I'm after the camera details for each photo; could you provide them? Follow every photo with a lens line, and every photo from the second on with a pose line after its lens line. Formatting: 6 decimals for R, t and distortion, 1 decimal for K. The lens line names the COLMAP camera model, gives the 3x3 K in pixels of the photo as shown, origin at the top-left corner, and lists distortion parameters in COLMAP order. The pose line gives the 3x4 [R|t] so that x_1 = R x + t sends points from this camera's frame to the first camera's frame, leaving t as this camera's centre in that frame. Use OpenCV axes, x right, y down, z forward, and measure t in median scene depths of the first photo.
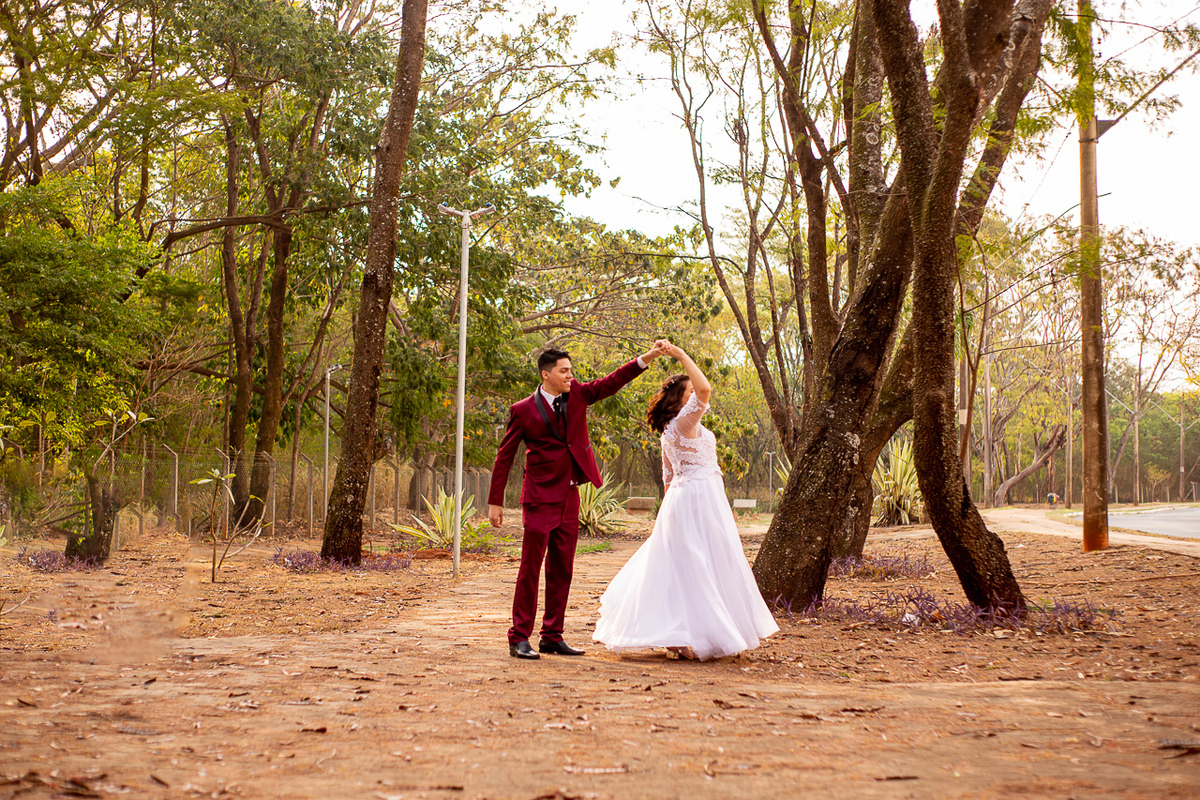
lens RADIAL K [[1958.9, 0, 602.8], [0, 1958.9, 397.9], [0, 0, 1]] dist [-0.073887, 0.000000]
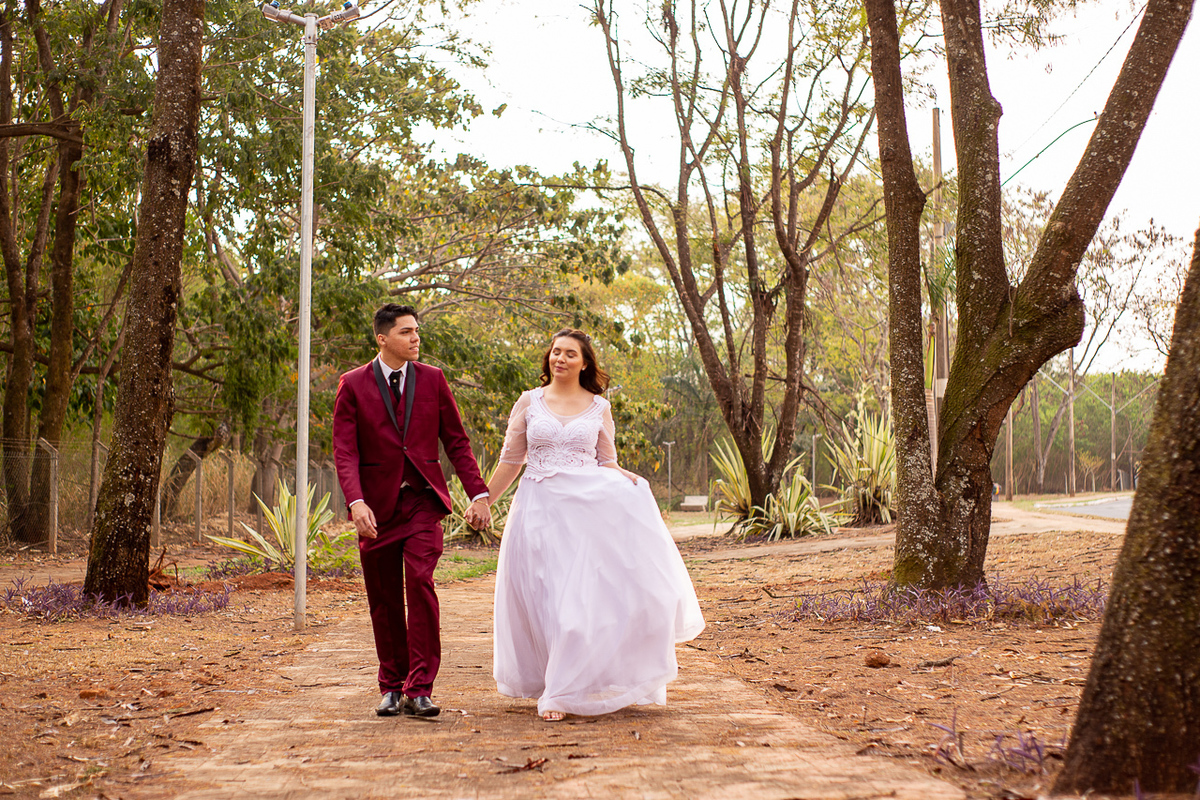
lens RADIAL K [[1871.8, 0, 592.3], [0, 1871.8, 400.9], [0, 0, 1]] dist [-0.068664, 0.000000]
pose [[0.997276, -0.012148, 0.072754, -0.016292], [0.012209, 0.999925, -0.000402, 0.014502], [-0.072744, 0.001289, 0.997350, 0.259331]]
